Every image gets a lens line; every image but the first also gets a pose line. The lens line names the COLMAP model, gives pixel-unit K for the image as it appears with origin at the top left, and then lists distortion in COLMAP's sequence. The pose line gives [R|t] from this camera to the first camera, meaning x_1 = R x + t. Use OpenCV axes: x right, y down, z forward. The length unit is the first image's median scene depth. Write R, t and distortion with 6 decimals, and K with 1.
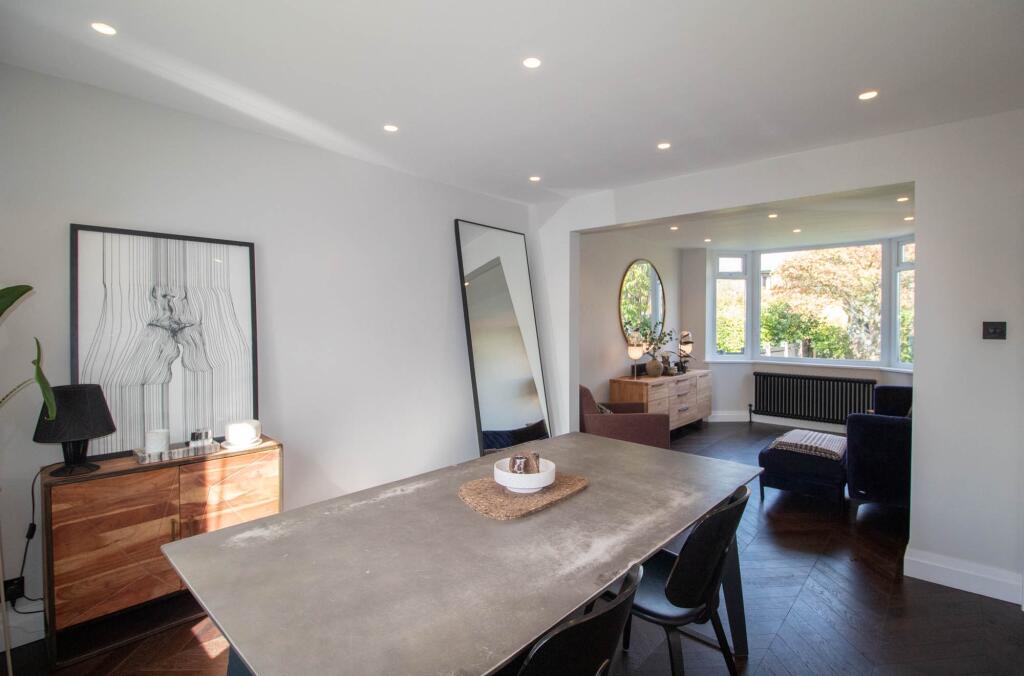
lens RADIAL K [[489.9, 0, 514.1], [0, 489.9, 324.5], [0, 0, 1]] dist [-0.029471, -0.000153]
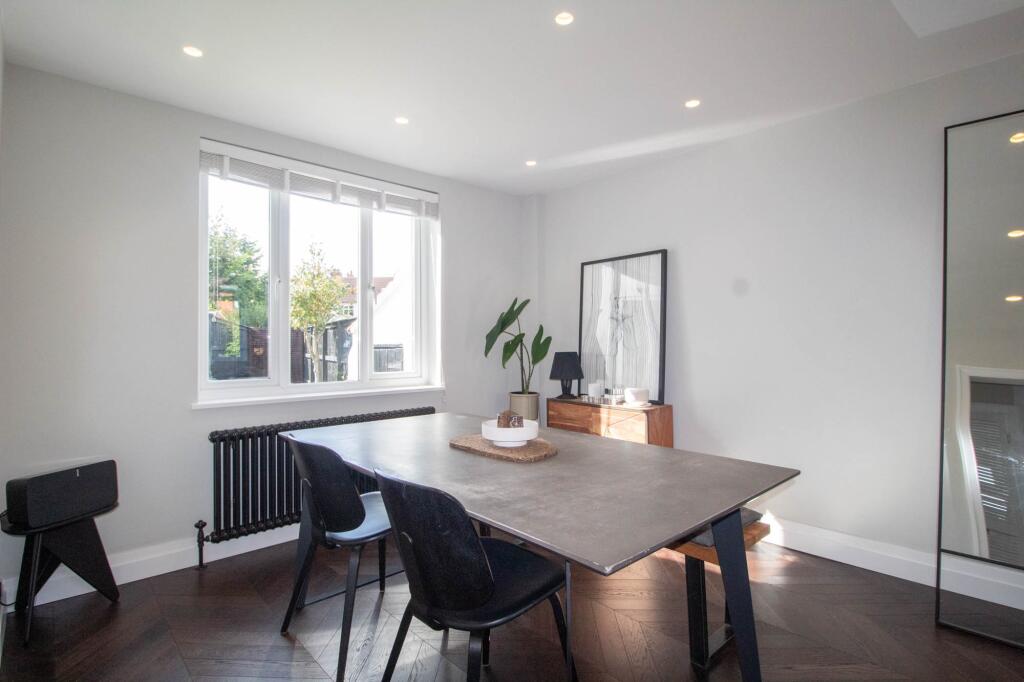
lens RADIAL K [[491.0, 0, 512.0], [0, 491.0, 341.0], [0, 0, 1]] dist [-0.000316, -0.000042]
pose [[-0.093619, 0.000836, -0.995608, 0.923086], [-0.004075, 0.999991, 0.001223, 0.081308], [0.995600, 0.004172, -0.093615, 0.905535]]
